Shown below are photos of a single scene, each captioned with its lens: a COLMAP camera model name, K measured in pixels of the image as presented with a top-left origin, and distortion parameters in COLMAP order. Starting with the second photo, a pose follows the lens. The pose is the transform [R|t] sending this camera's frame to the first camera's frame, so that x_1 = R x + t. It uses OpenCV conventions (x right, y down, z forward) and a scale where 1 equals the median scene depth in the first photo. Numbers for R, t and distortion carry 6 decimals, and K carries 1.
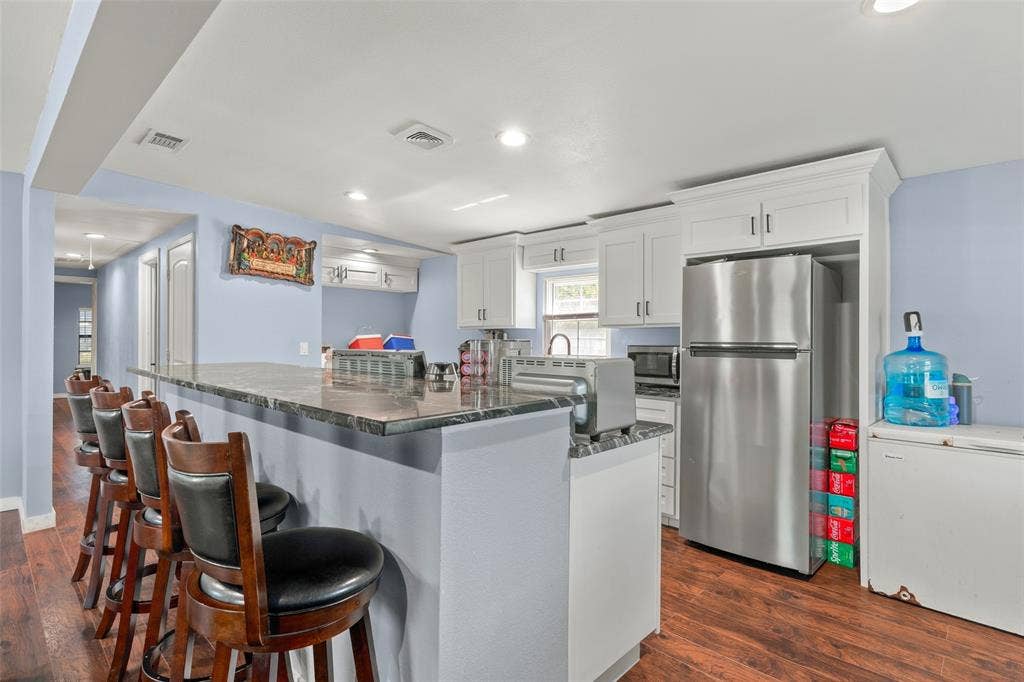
lens RADIAL K [[516.4, 0, 513.1], [0, 516.4, 342.3], [0, 0, 1]] dist [-0.002137, -0.000269]
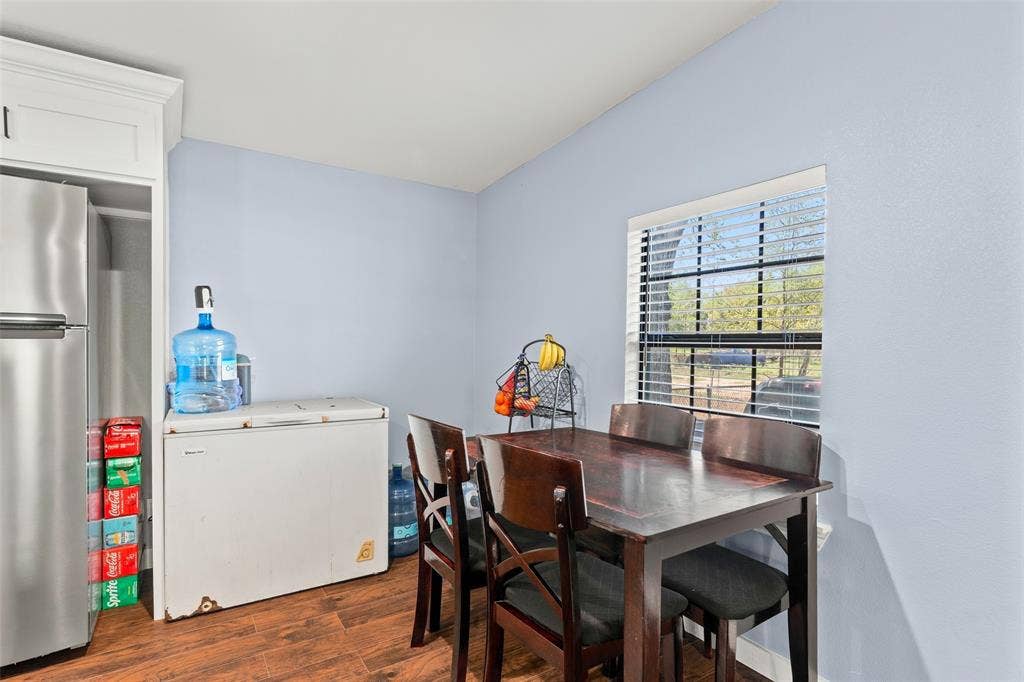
lens RADIAL K [[516.4, 0, 513.1], [0, 516.4, 342.3], [0, 0, 1]] dist [-0.002137, -0.000269]
pose [[0.254825, -0.012452, 0.966907, 0.042281], [0.003826, 0.999922, 0.011869, 0.028302], [-0.966980, 0.000674, 0.254853, 0.236195]]
